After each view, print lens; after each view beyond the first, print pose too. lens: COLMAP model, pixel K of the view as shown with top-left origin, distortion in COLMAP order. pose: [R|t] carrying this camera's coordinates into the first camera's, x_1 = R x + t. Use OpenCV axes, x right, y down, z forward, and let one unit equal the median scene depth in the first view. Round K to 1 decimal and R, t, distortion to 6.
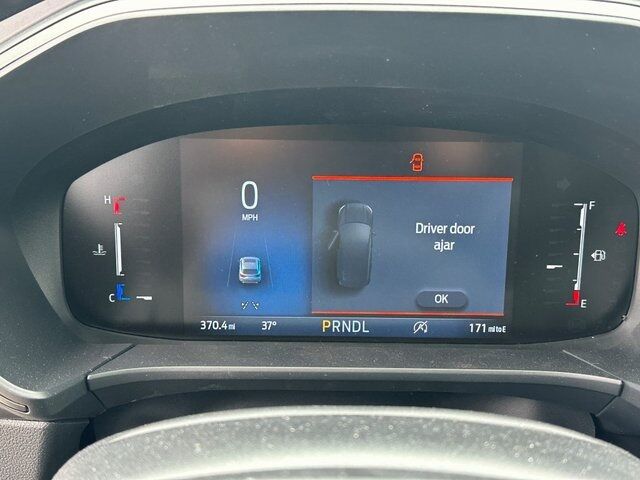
lens RADIAL K [[721.7, 0, 320.0], [0, 721.7, 240.0], [0, 0, 1]] dist [0.171949, -0.422692]
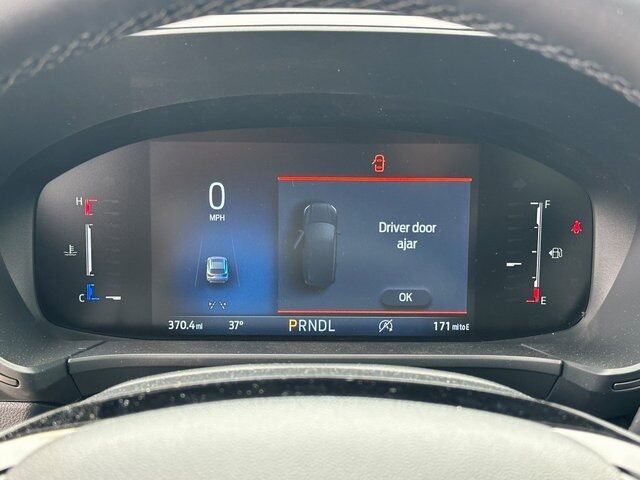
lens RADIAL K [[1026.8, 0, 320.0], [0, 1026.8, 240.0], [0, 0, 1]] dist [0.093042, 0.040437]
pose [[0.999912, -0.006486, 0.011603, 0.031405], [0.007128, 0.998396, -0.056166, 0.082253], [-0.011220, 0.056244, 0.998354, -0.448972]]
